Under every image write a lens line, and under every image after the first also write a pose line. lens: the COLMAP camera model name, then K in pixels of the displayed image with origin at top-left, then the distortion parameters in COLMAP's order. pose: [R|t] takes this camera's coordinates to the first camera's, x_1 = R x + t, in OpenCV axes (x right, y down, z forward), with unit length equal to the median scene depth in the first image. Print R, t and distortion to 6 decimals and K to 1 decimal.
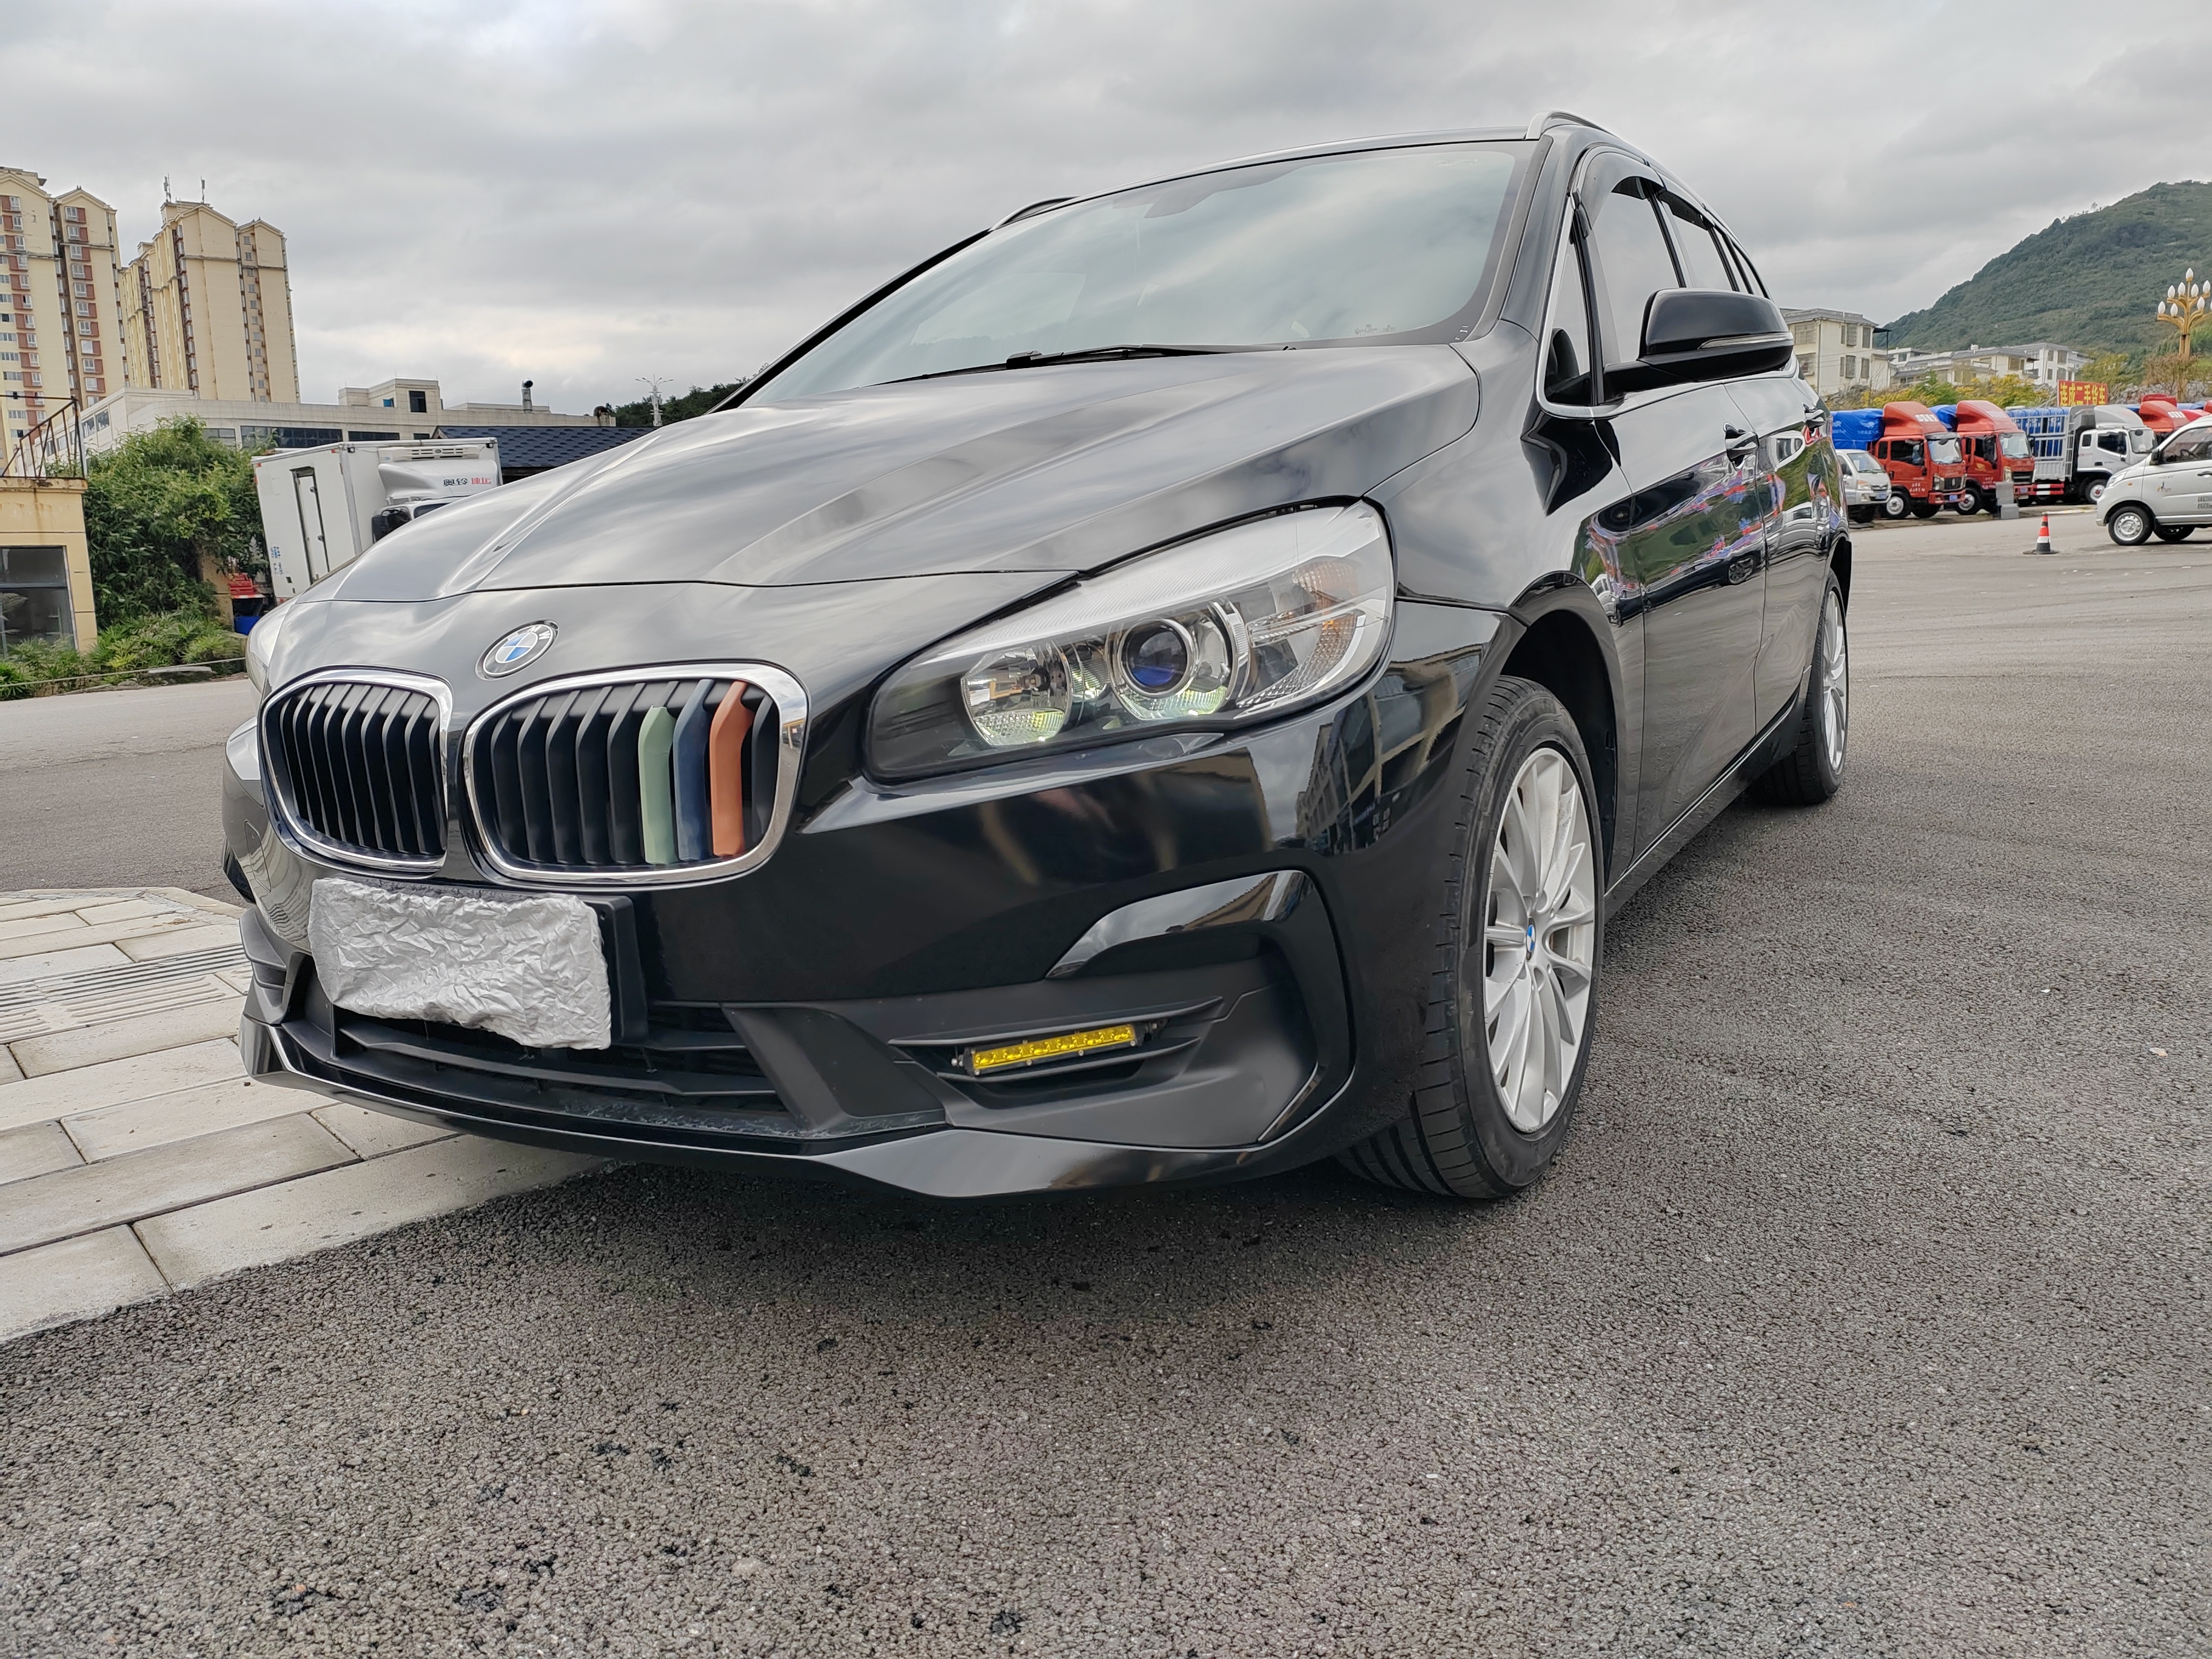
lens RADIAL K [[1698.3, 0, 1111.5], [0, 1698.3, 828.9], [0, 0, 1]] dist [0.009468, 0.002803]
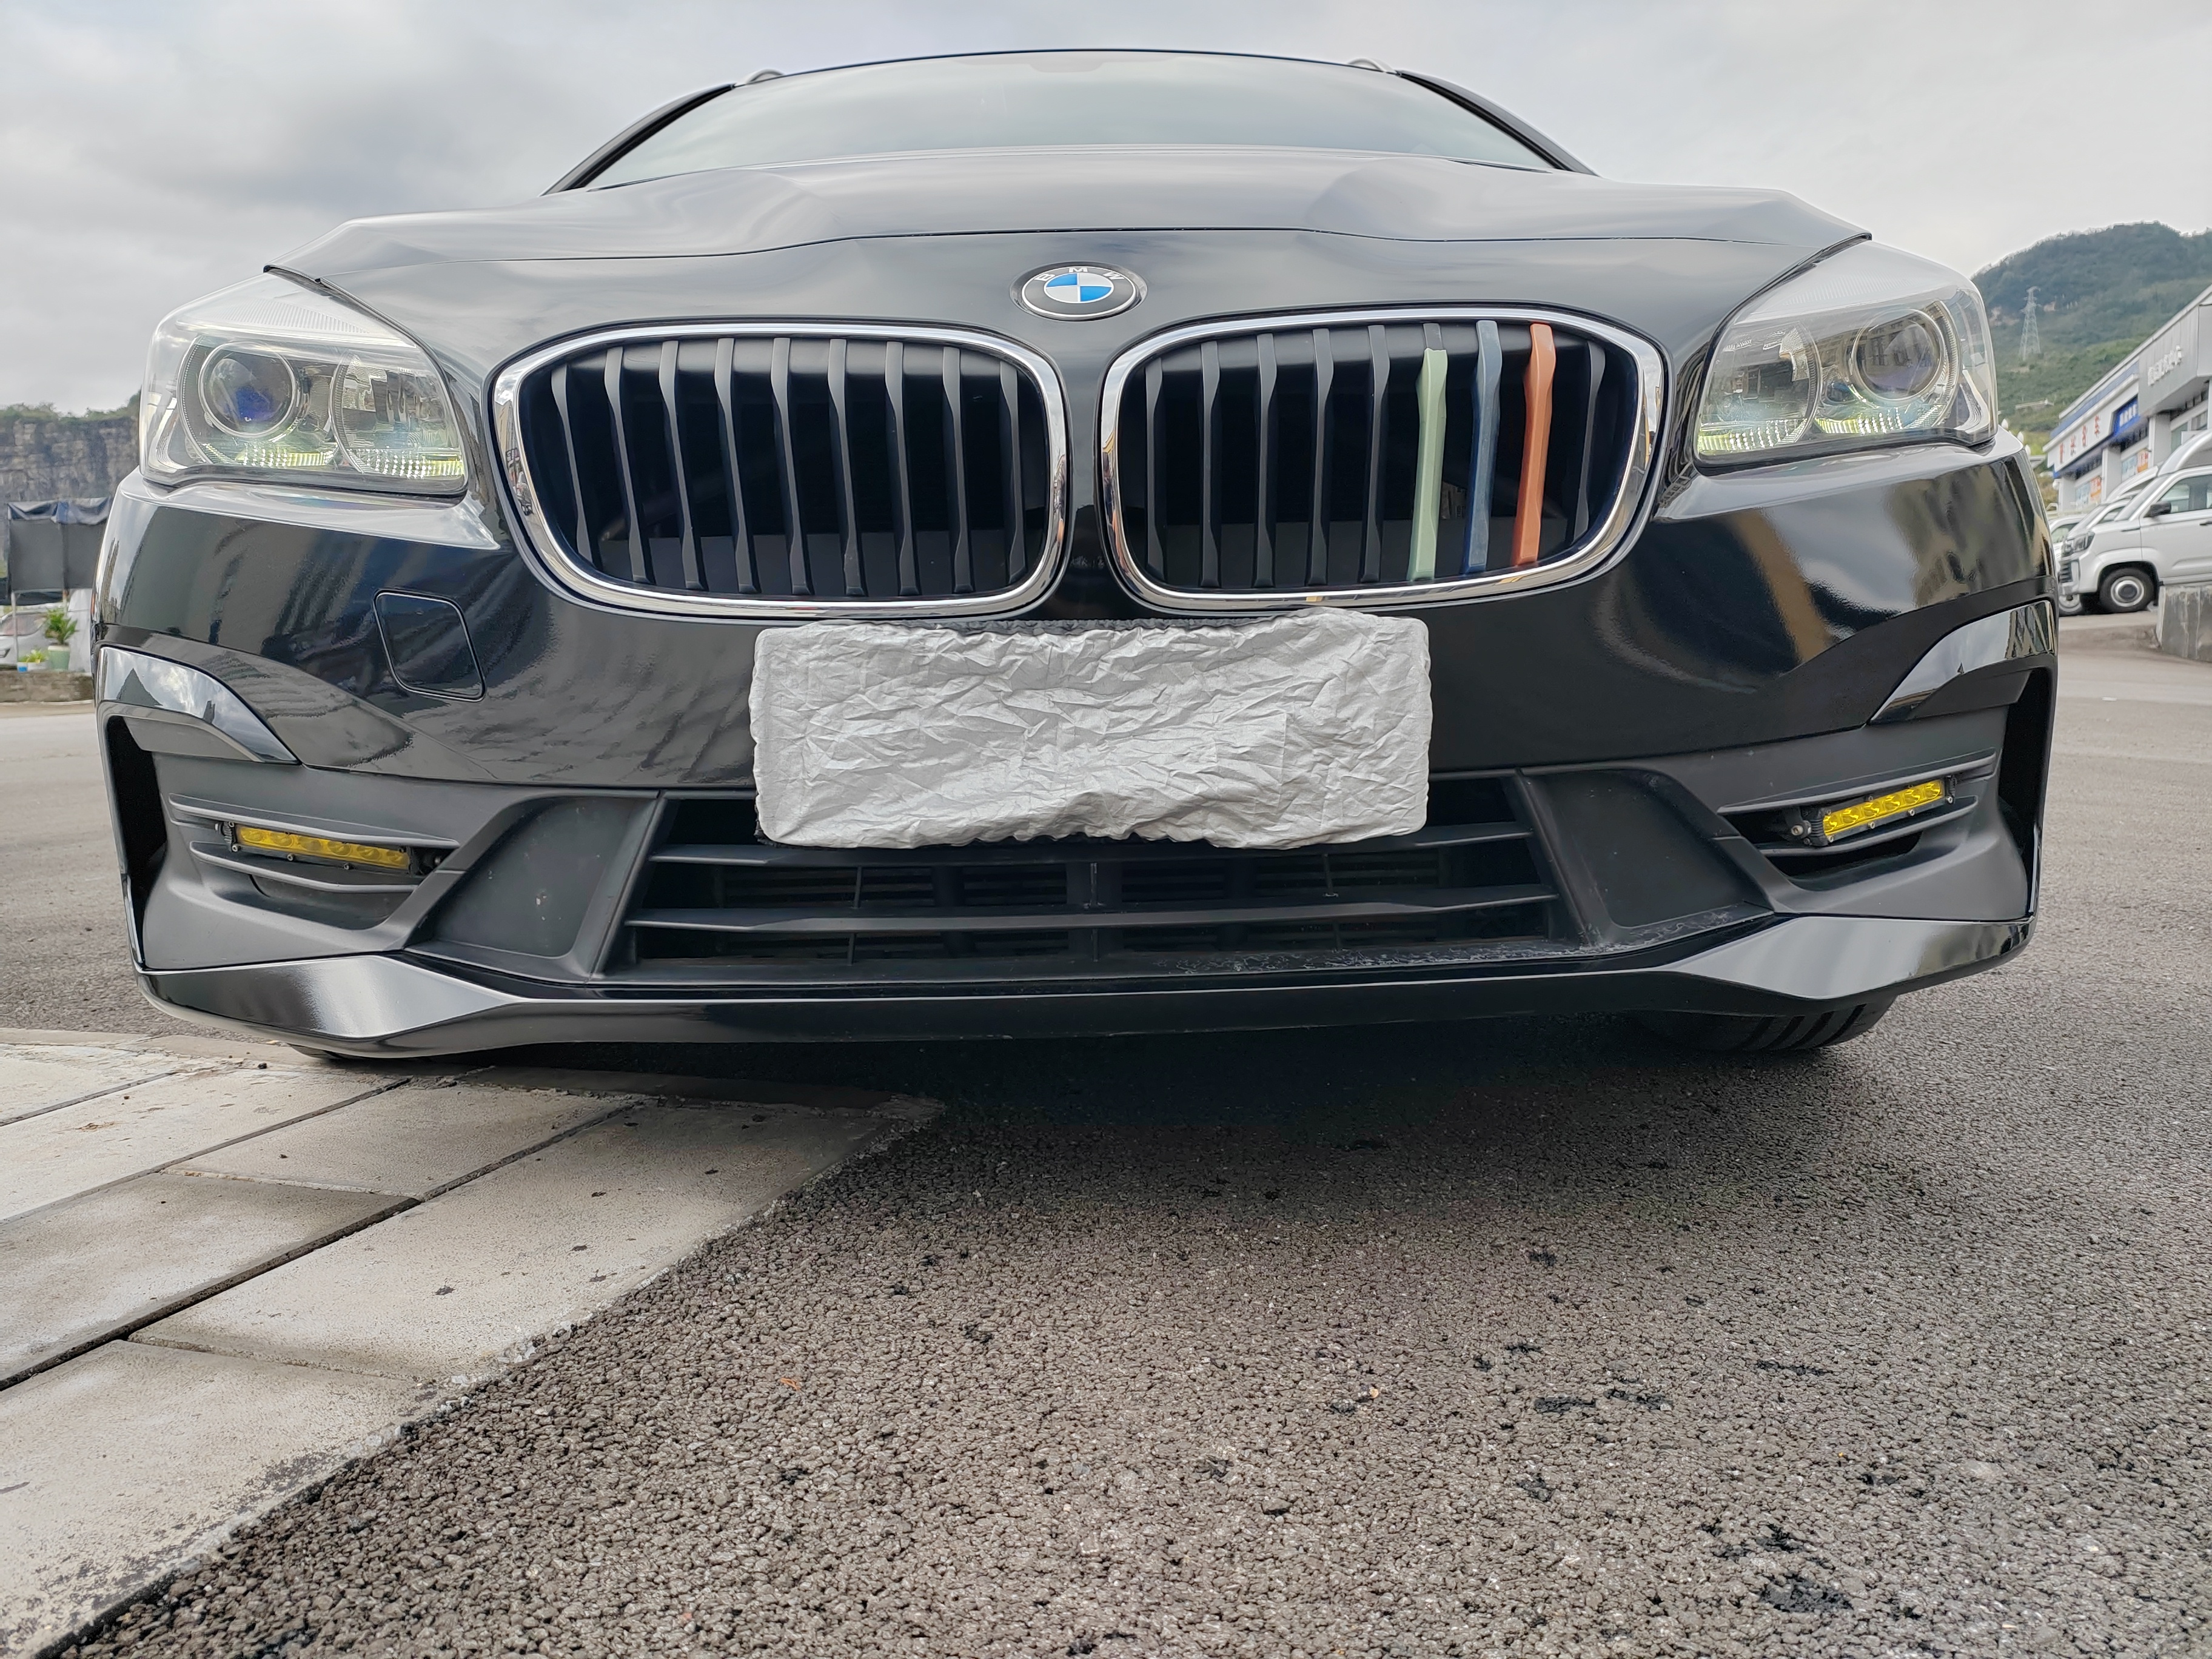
lens RADIAL K [[1705.4, 0, 1118.8], [0, 1705.4, 814.7], [0, 0, 1]] dist [0.014027, -0.012712]
pose [[0.856064, -0.014969, 0.516652, -0.678072], [0.063339, 0.995085, -0.076118, 0.150020], [-0.512974, 0.097886, 0.852805, 0.425981]]
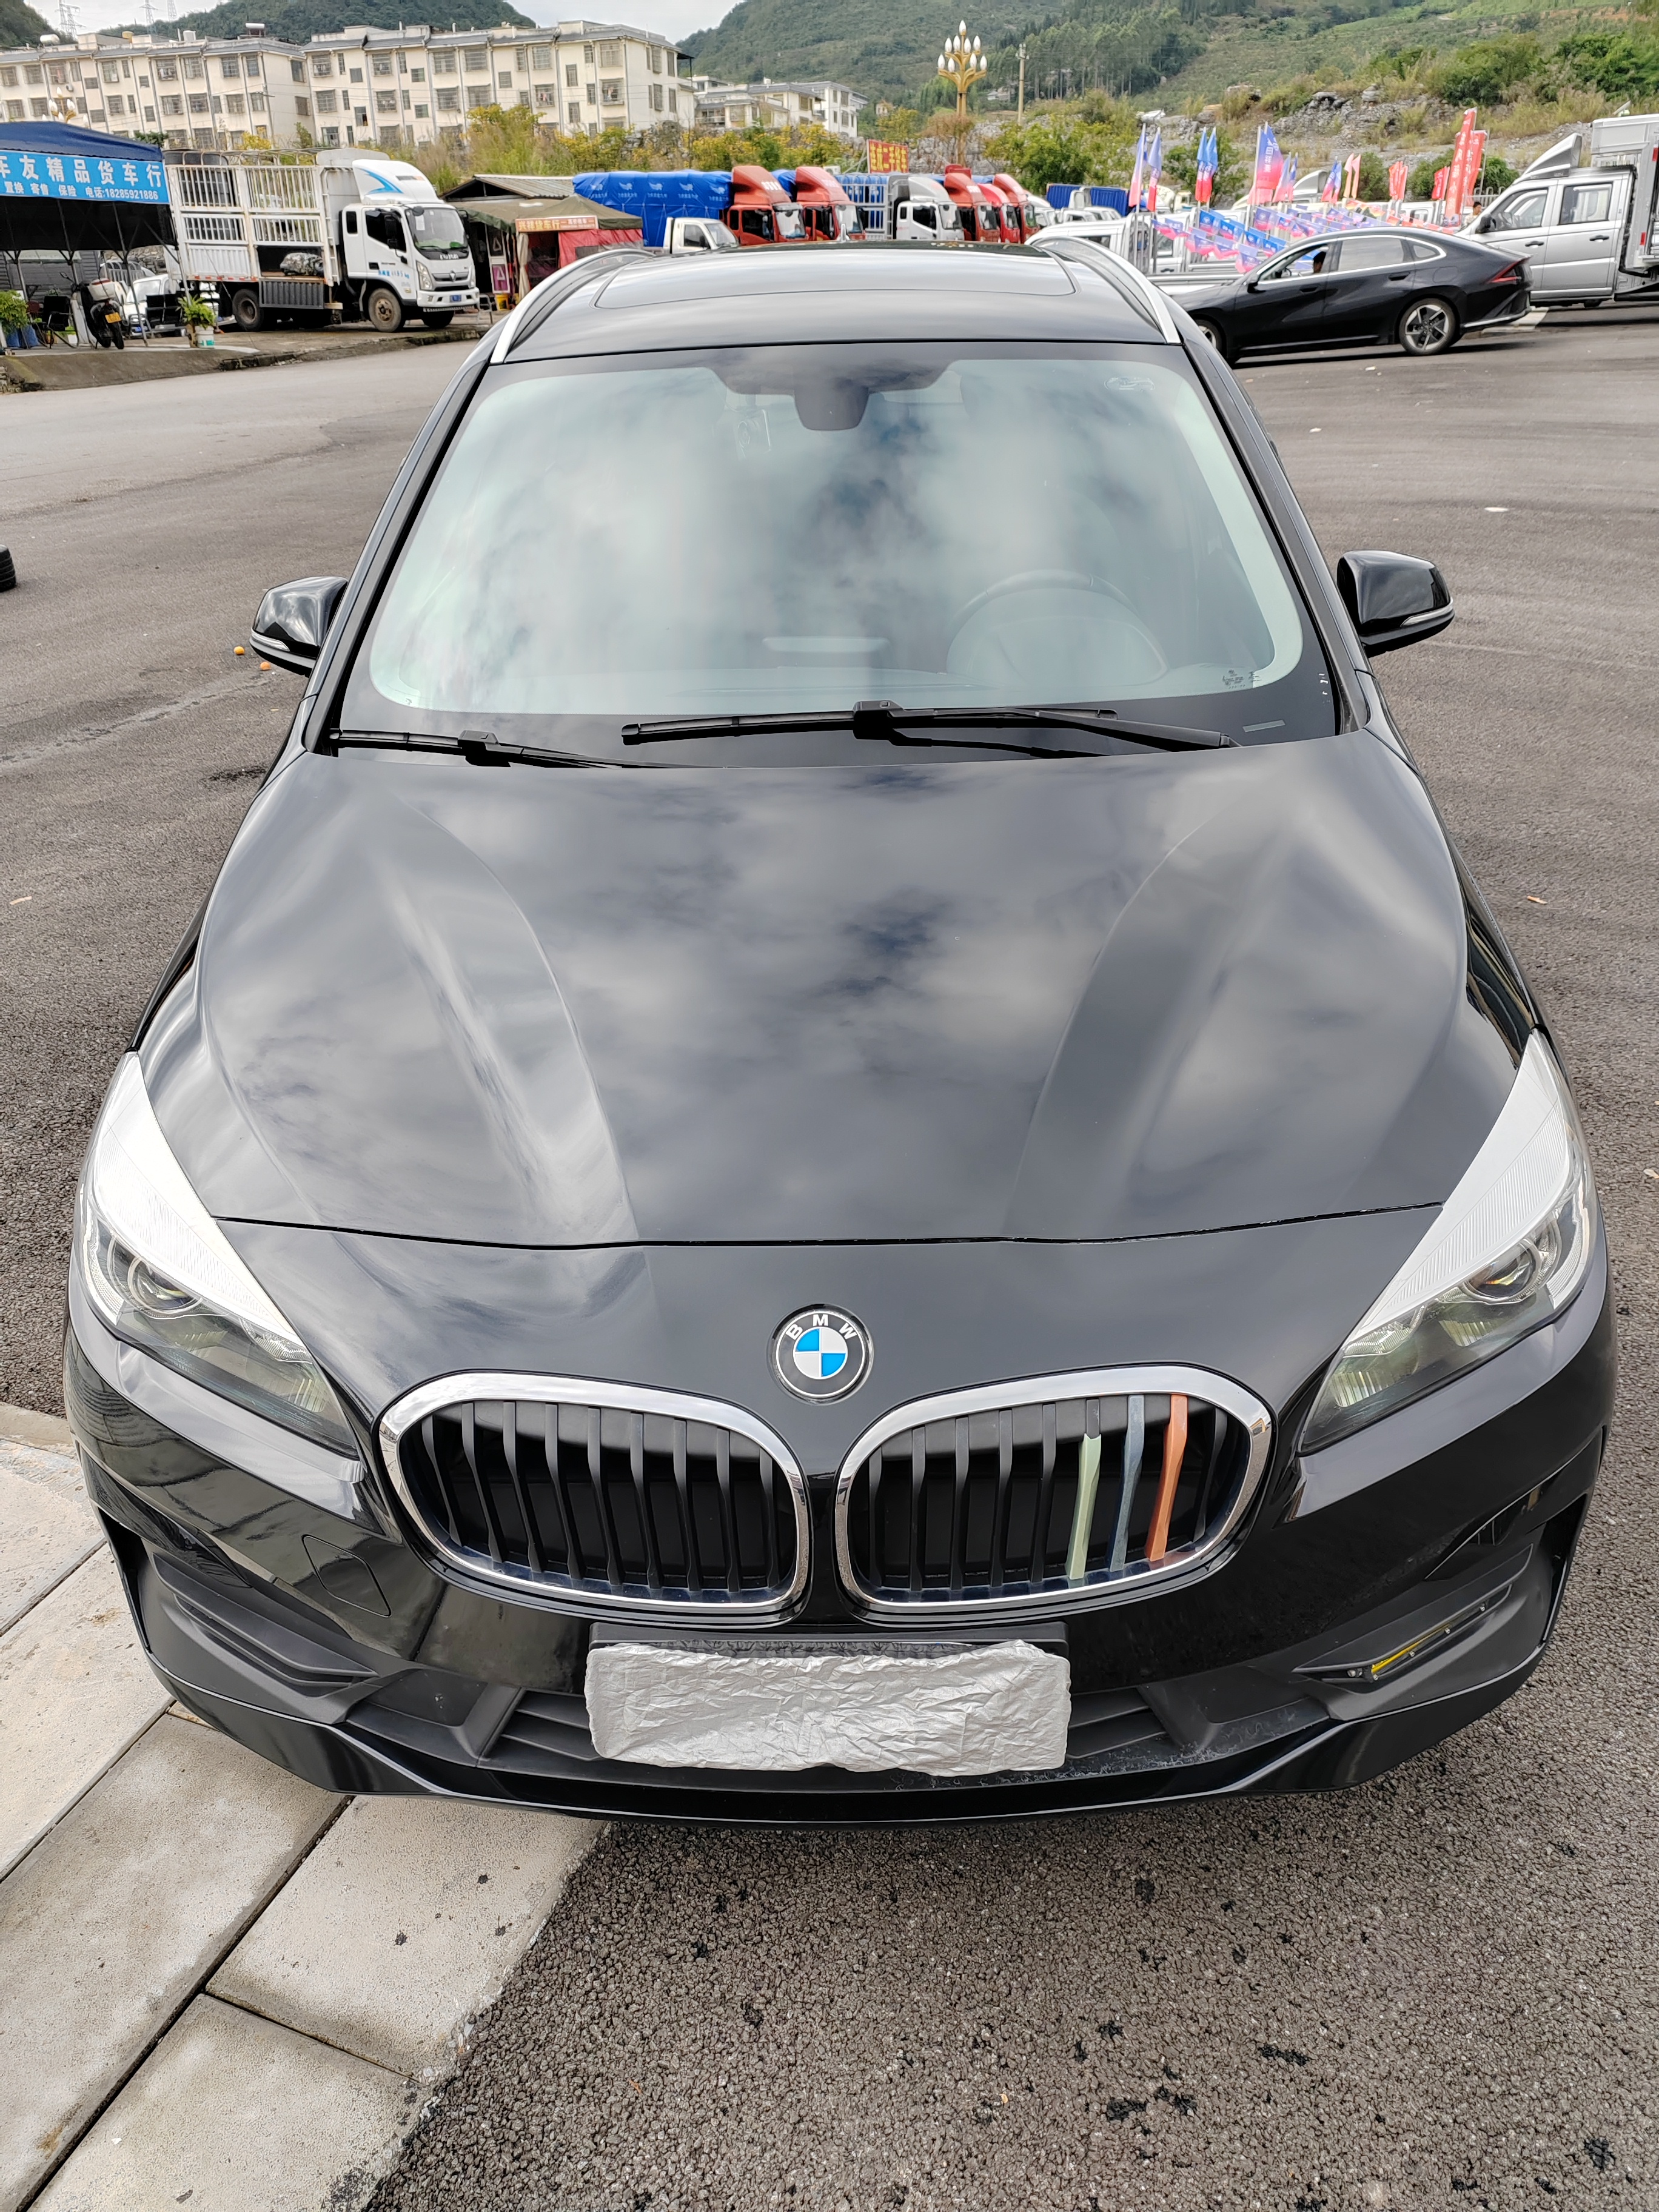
lens RADIAL K [[1716.6, 0, 832.7], [0, 1716.6, 1101.8], [0, 0, 1]] dist [0.003556, 0.002596]
pose [[0.876256, -0.189977, 0.442814, -0.692595], [0.059148, 0.954454, 0.292438, -0.473520], [-0.478202, -0.230059, 0.847583, 0.284625]]
